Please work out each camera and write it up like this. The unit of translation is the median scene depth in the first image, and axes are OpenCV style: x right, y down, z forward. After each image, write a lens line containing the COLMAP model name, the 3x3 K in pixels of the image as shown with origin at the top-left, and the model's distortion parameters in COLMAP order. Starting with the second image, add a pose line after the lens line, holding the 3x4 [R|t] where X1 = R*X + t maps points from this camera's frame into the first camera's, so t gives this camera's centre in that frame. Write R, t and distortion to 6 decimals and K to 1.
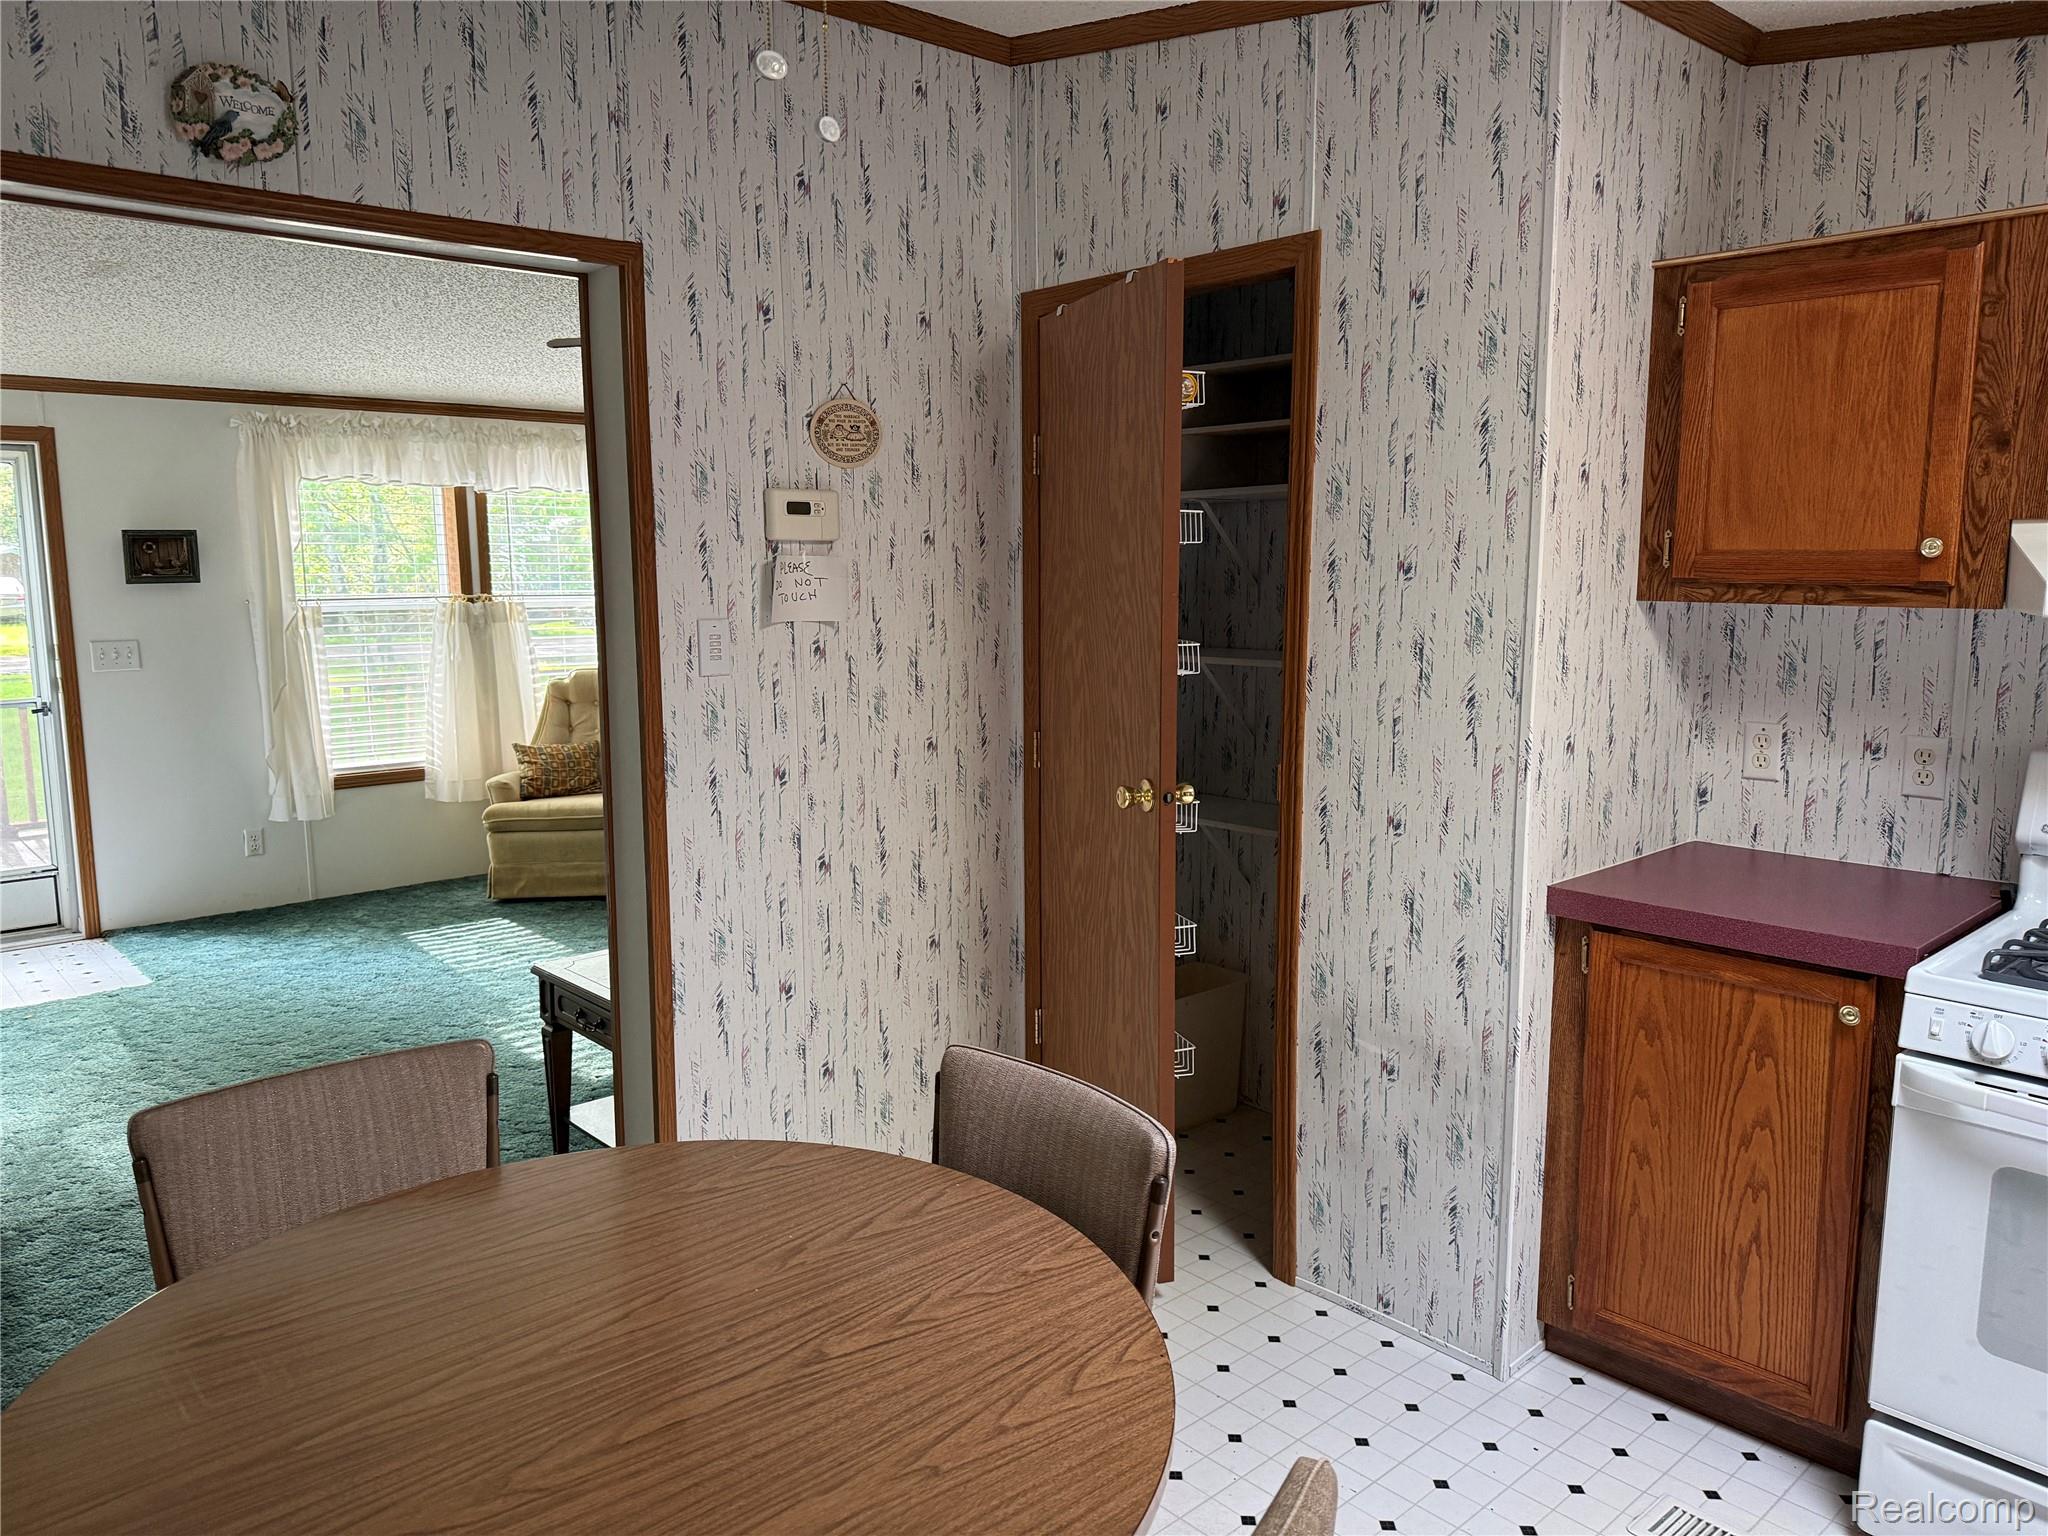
lens RADIAL K [[1437.6, 0, 994.0], [0, 1437.6, 771.0], [0, 0, 1]] dist [0.070516, -0.081061]
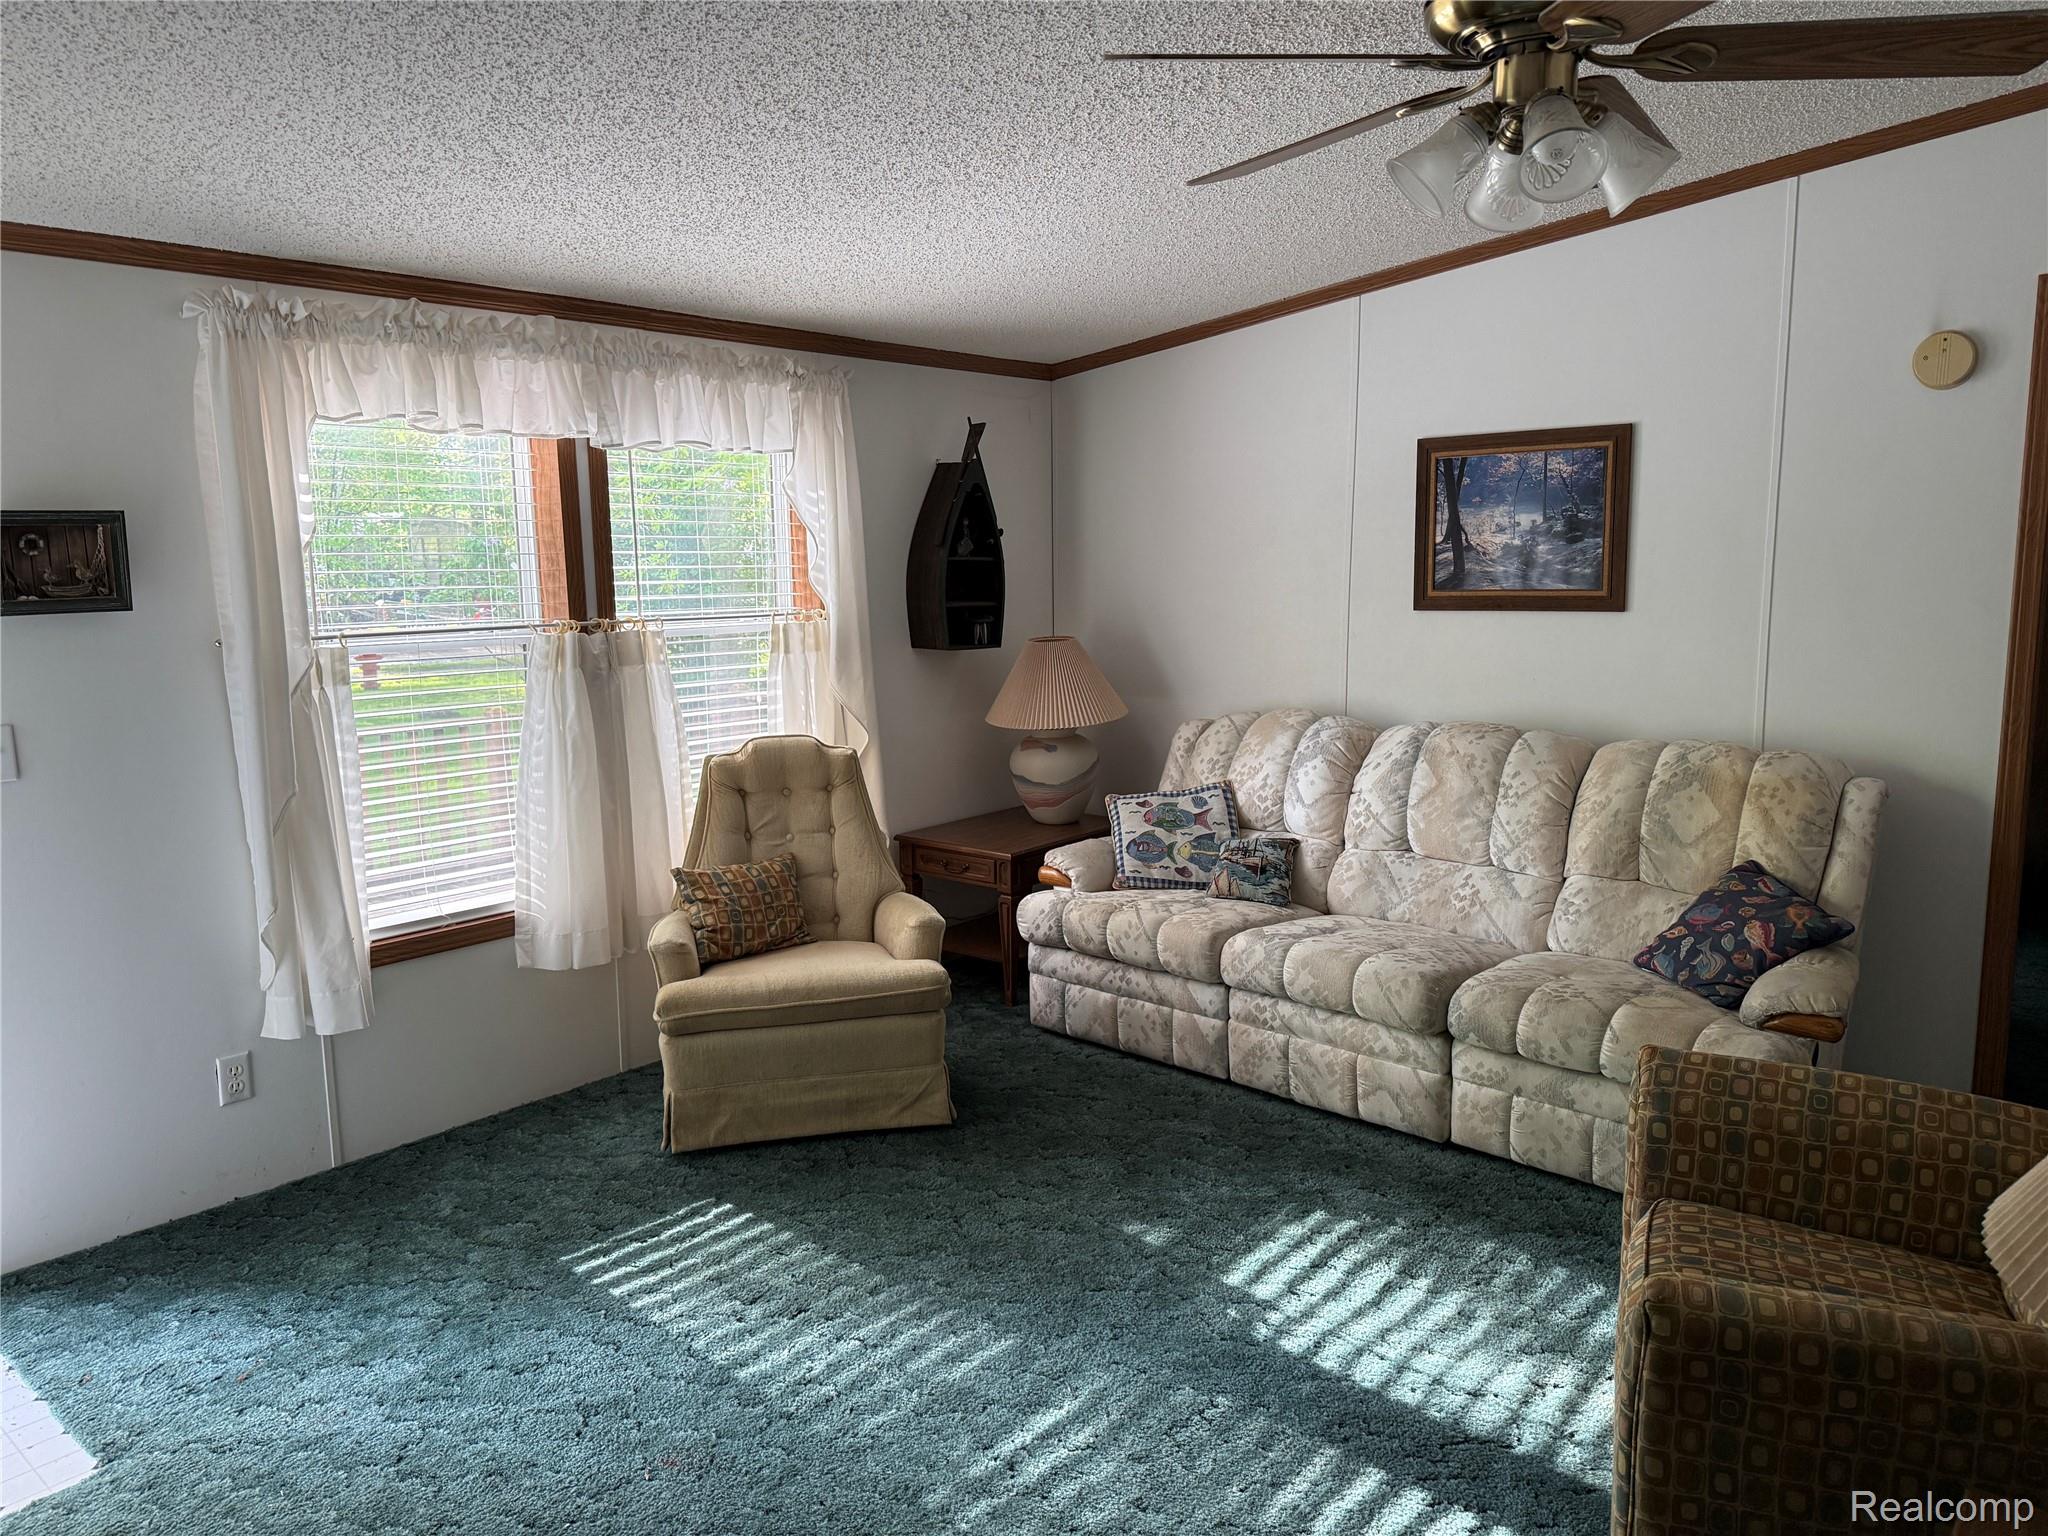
lens RADIAL K [[1437.6, 0, 1012.4], [0, 1437.6, 764.6], [0, 0, 1]] dist [0.070516, -0.081061]
pose [[0.990759, -0.025370, 0.133242, -0.226285], [0.025343, 0.999677, 0.001904, -0.049866], [-0.133247, 0.001490, 0.991082, 0.326567]]
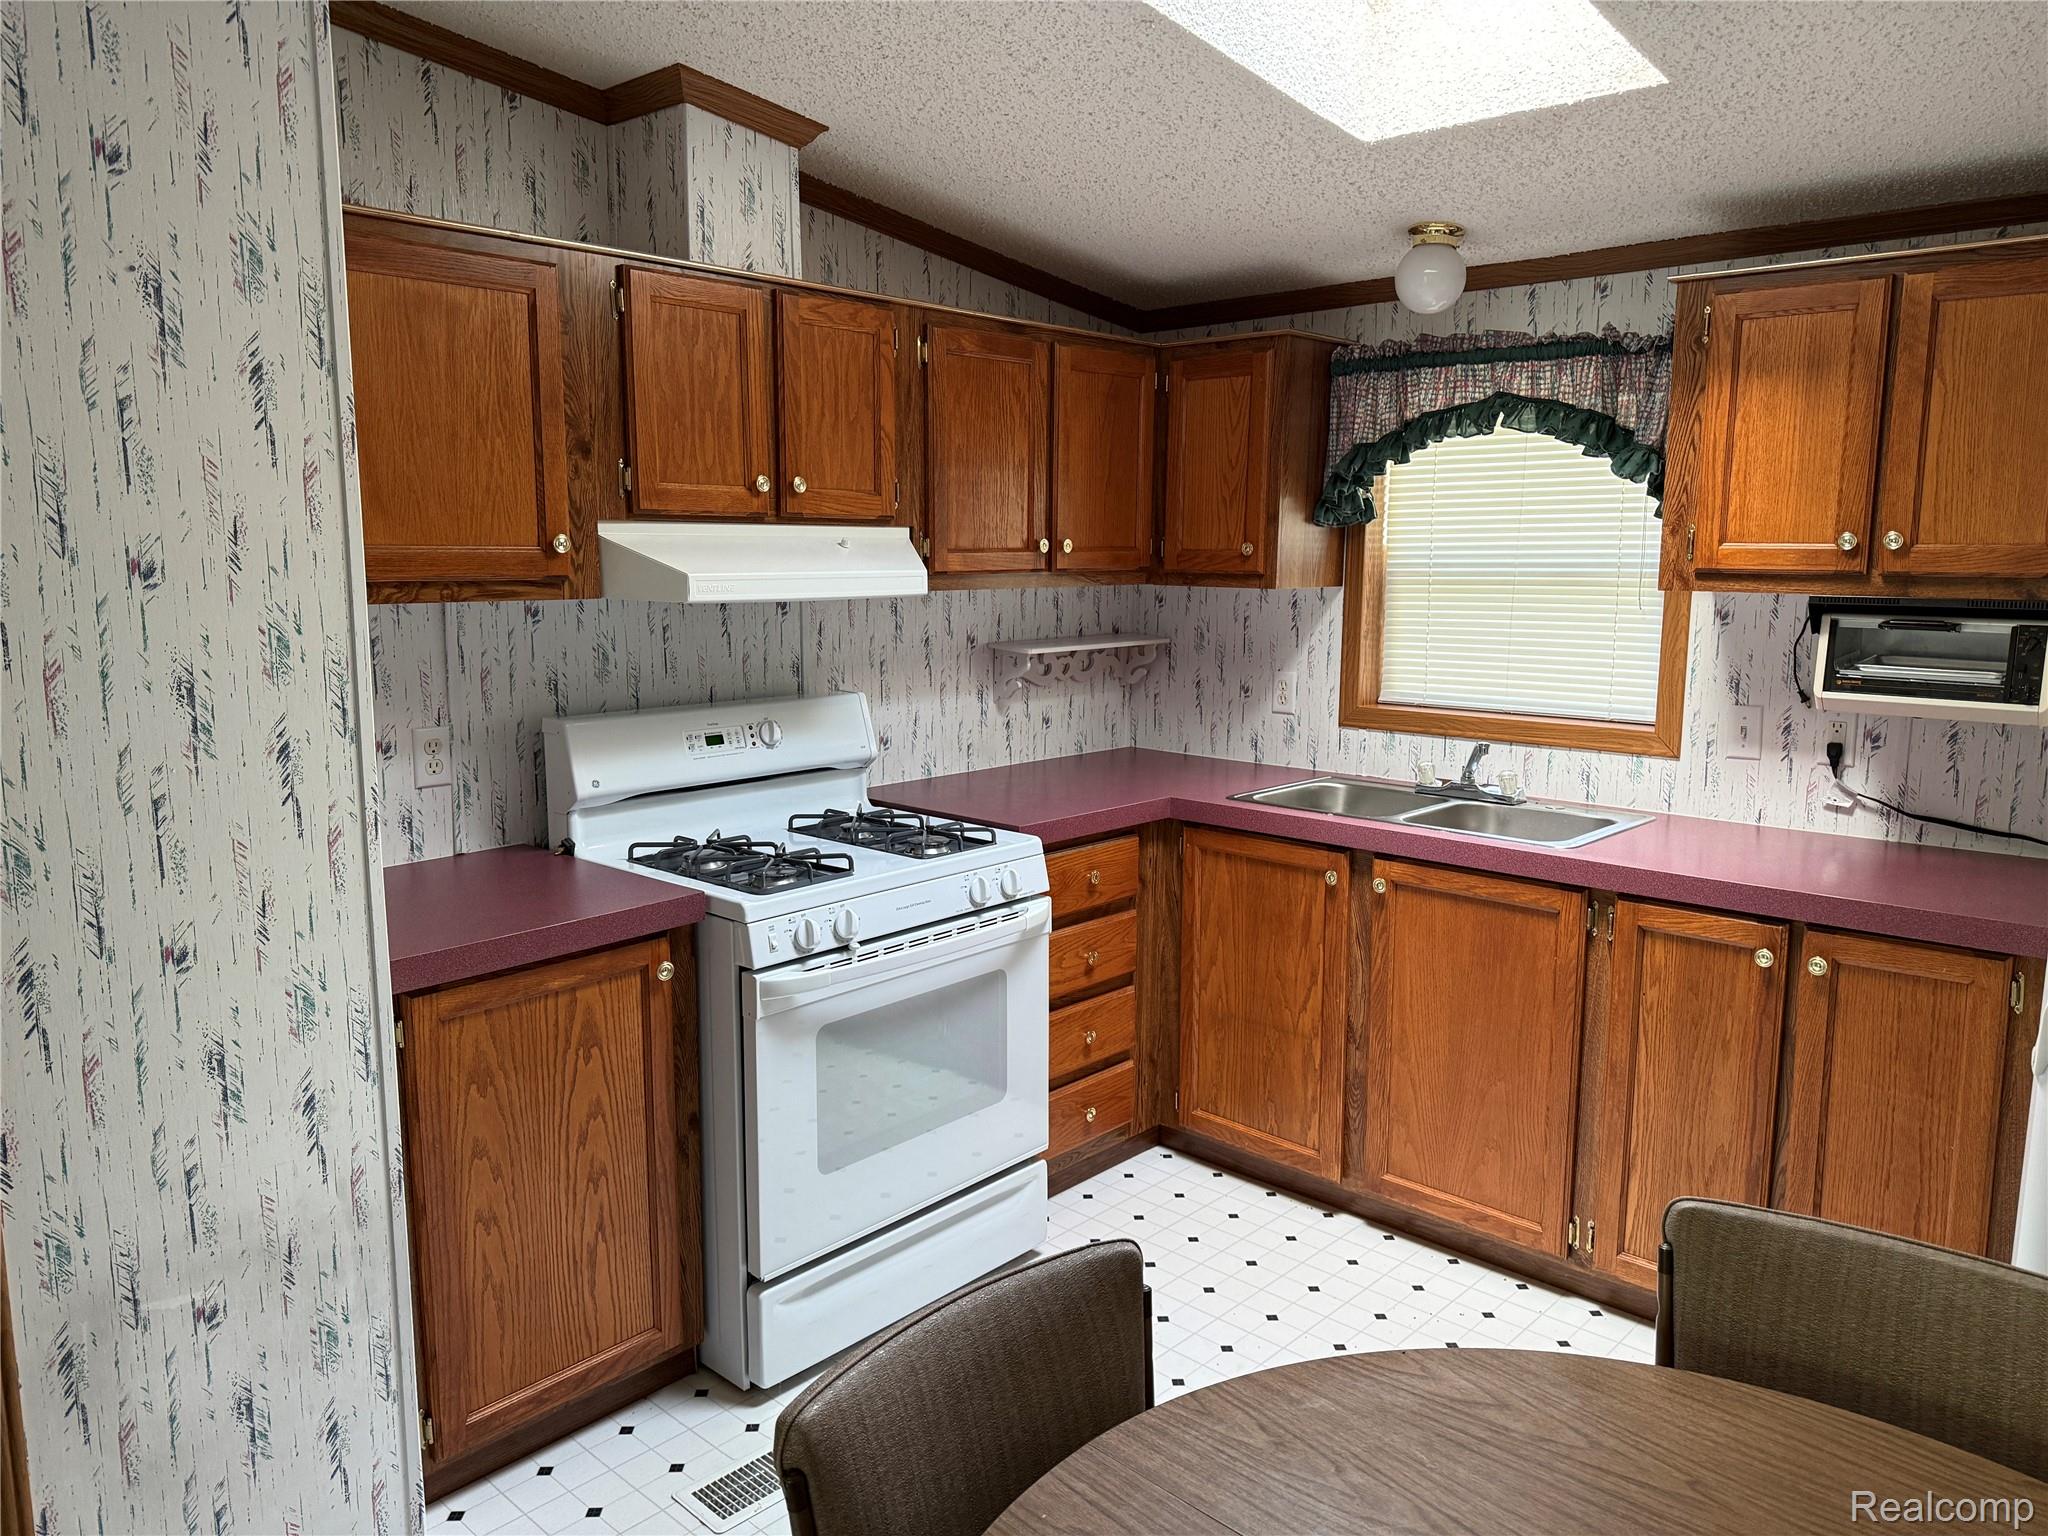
lens RADIAL K [[1437.6, 0, 1072.5], [0, 1437.6, 763.2], [0, 0, 1]] dist [0.070516, -0.081061]
pose [[-0.110597, -0.149443, 0.982565, -0.511954], [0.145707, 0.975510, 0.164771, -0.124525], [-0.983127, 0.161389, -0.086114, 0.798082]]
